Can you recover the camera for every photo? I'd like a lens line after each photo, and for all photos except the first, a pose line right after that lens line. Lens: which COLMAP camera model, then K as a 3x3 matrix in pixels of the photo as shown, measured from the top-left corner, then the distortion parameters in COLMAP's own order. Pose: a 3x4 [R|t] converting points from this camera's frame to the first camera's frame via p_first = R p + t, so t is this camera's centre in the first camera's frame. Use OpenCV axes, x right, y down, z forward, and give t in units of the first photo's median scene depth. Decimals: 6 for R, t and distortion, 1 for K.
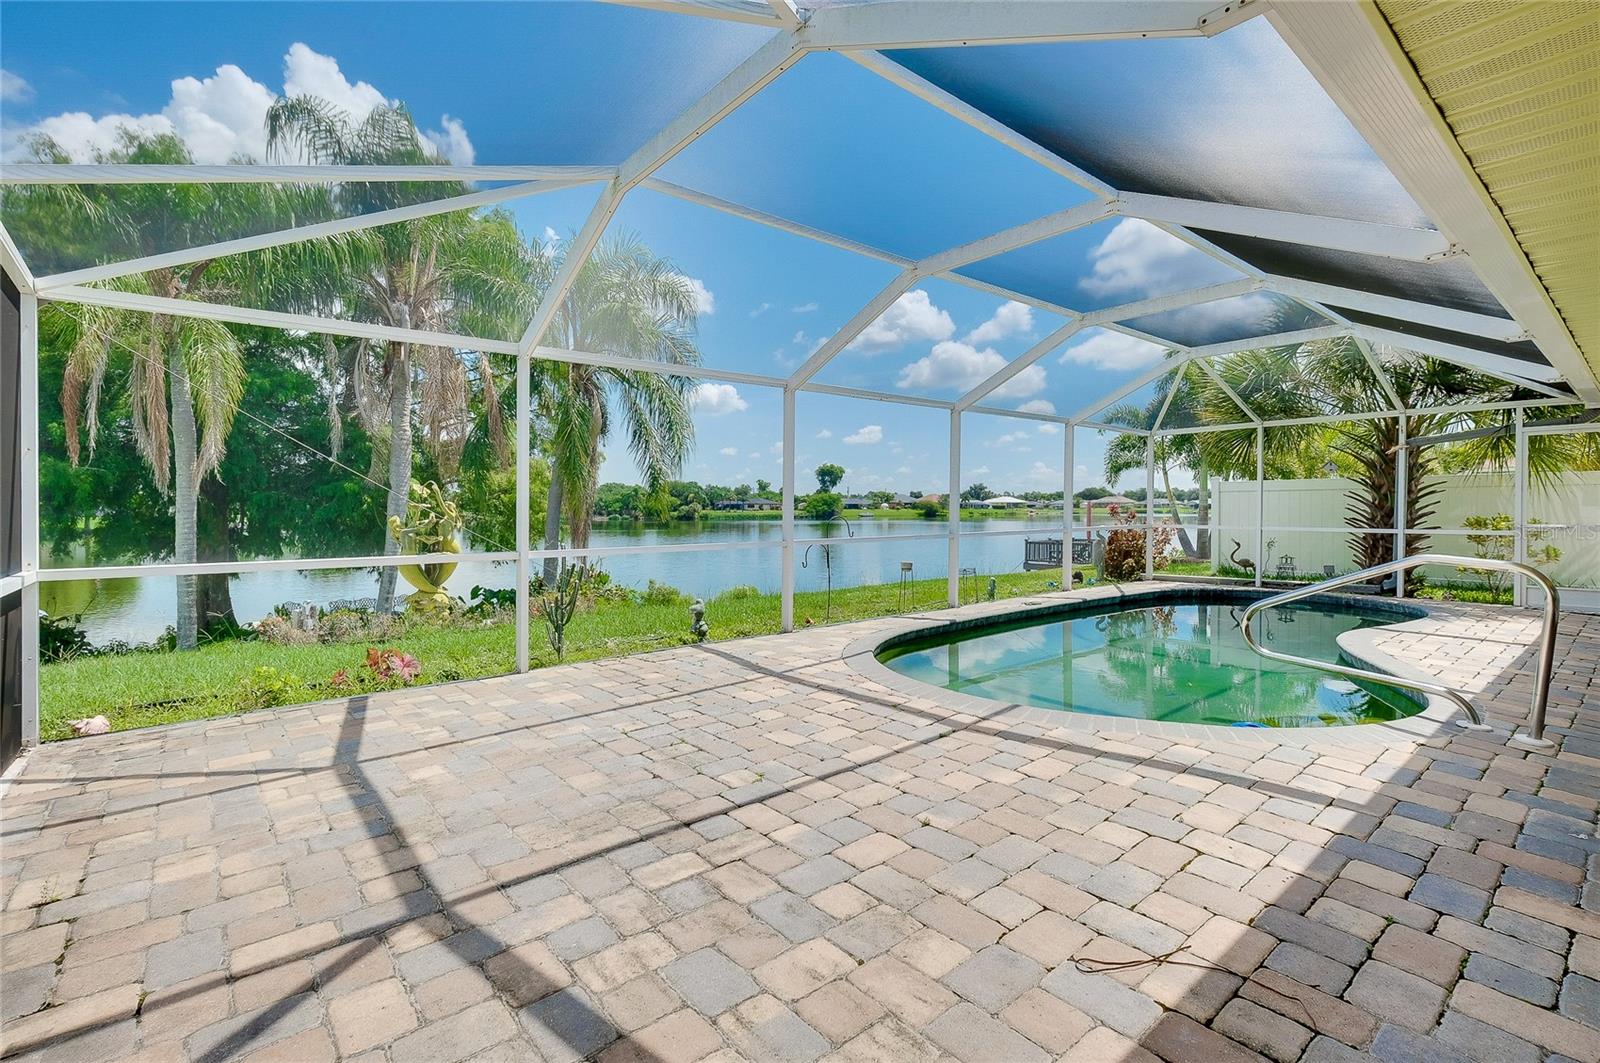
lens RADIAL K [[742.4, 0, 800.8], [0, 742.4, 520.8], [0, 0, 1]] dist [0.000196, -0.002036]
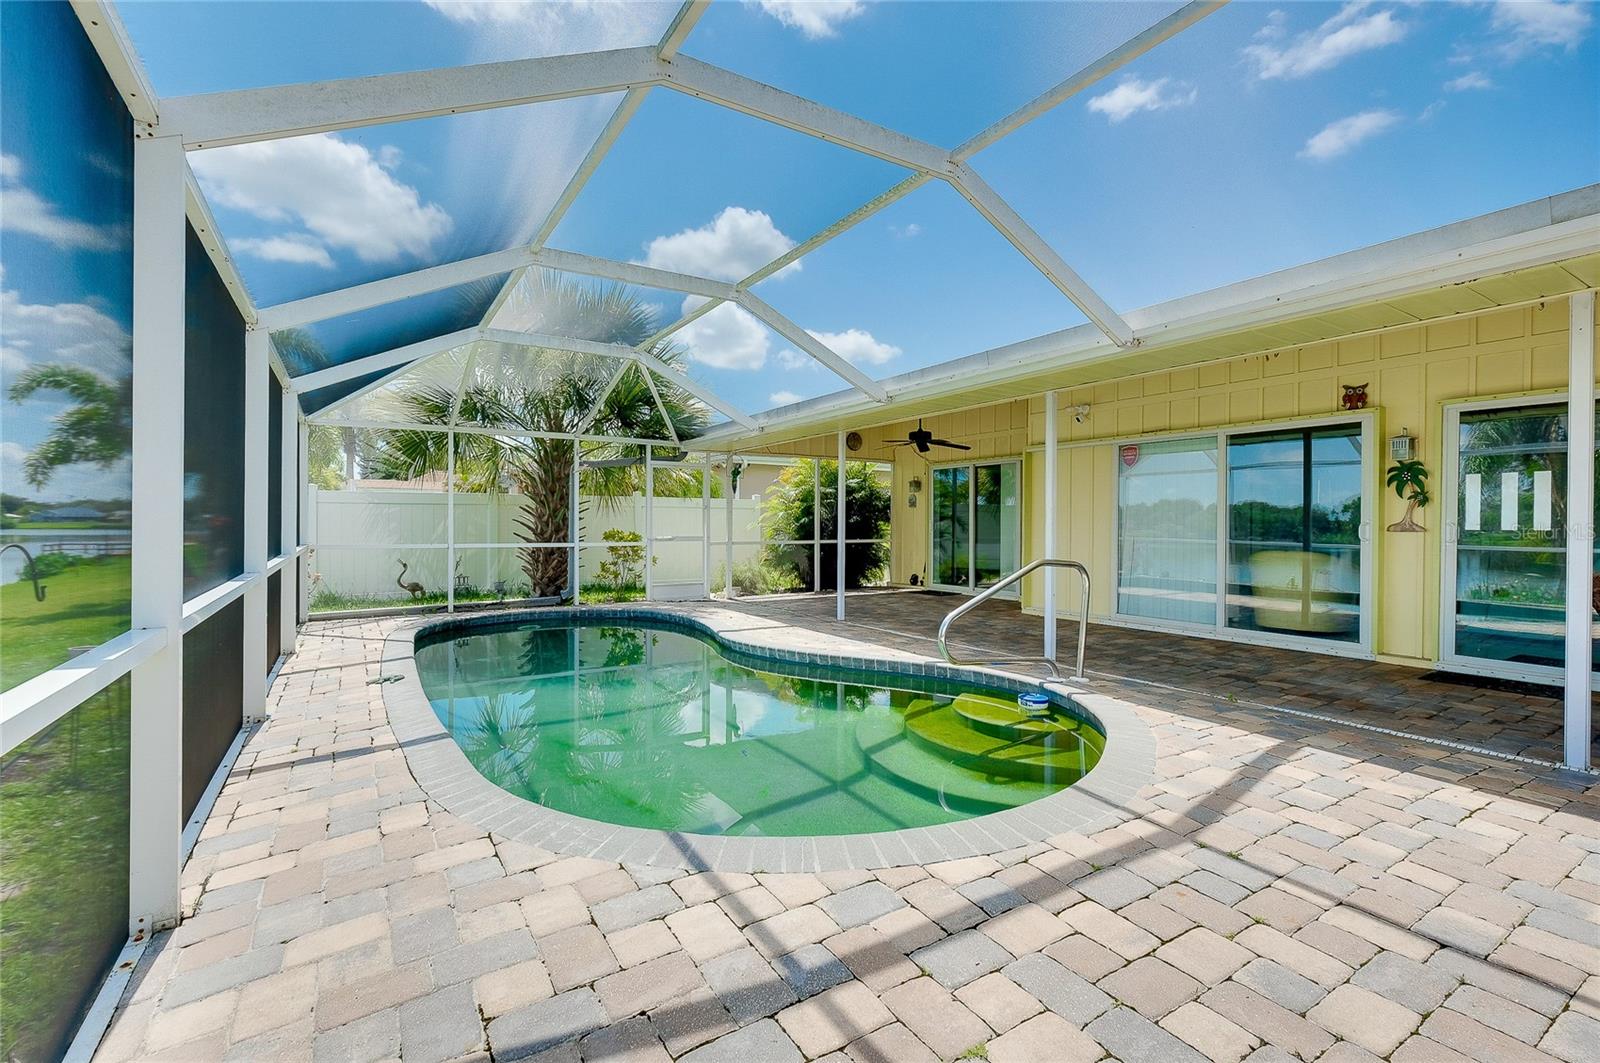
lens RADIAL K [[742.4, 0, 810.6], [0, 742.4, 524.7], [0, 0, 1]] dist [0.000196, -0.002036]
pose [[0.140582, -0.005199, 0.990055, -0.539931], [0.021536, 0.999766, 0.002192, -0.020366], [-0.989835, 0.021013, 0.140661, 1.312822]]
